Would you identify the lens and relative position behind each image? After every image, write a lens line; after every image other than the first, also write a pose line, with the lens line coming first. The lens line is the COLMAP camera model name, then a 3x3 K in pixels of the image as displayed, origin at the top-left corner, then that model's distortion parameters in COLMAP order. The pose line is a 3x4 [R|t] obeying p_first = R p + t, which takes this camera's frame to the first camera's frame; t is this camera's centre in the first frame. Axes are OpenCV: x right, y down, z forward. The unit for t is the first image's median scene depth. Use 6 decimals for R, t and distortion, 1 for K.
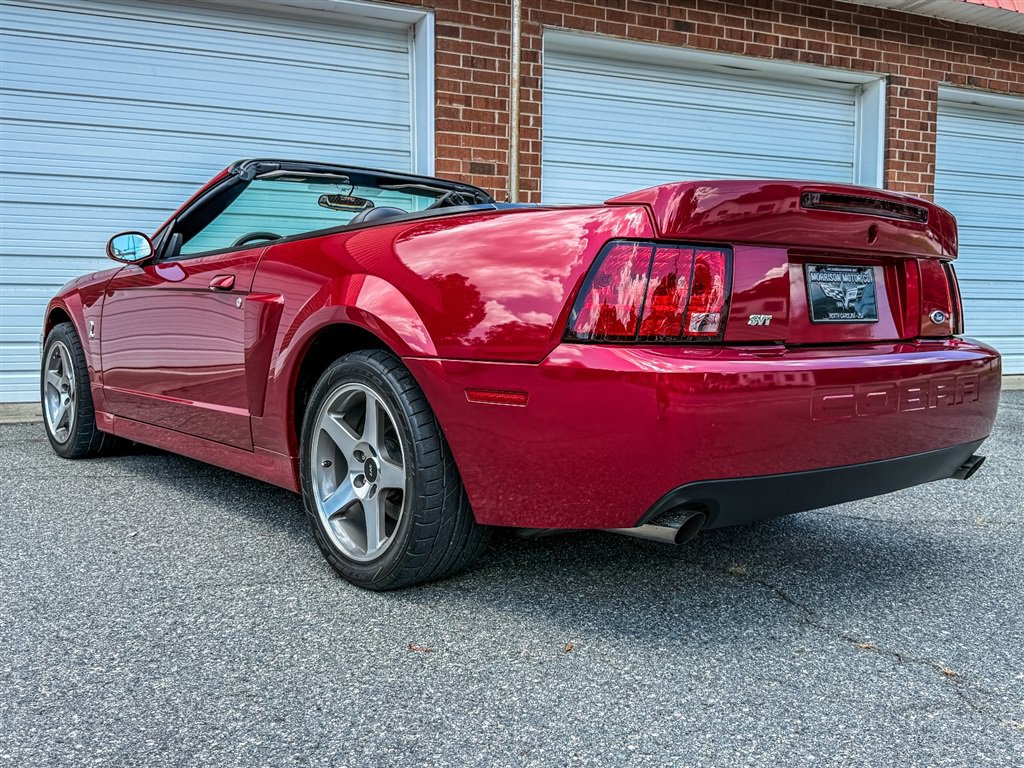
lens RADIAL K [[966.8, 0, 504.6], [0, 966.8, 375.3], [0, 0, 1]] dist [0.153420, -0.290572]
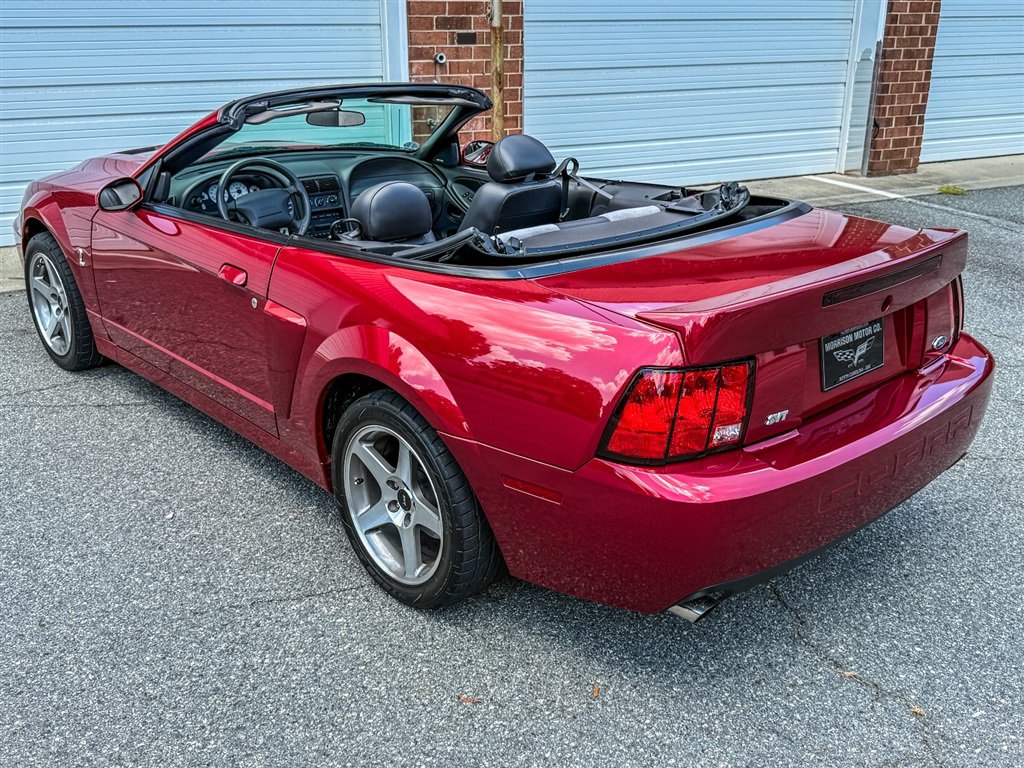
lens RADIAL K [[1008.4, 0, 513.1], [0, 1008.4, 388.5], [0, 0, 1]] dist [0.155447, -0.313132]
pose [[0.999047, -0.021239, 0.038135, -0.059237], [0.009785, 0.960377, 0.278532, -0.337748], [-0.042540, -0.277894, 0.959669, -0.044275]]
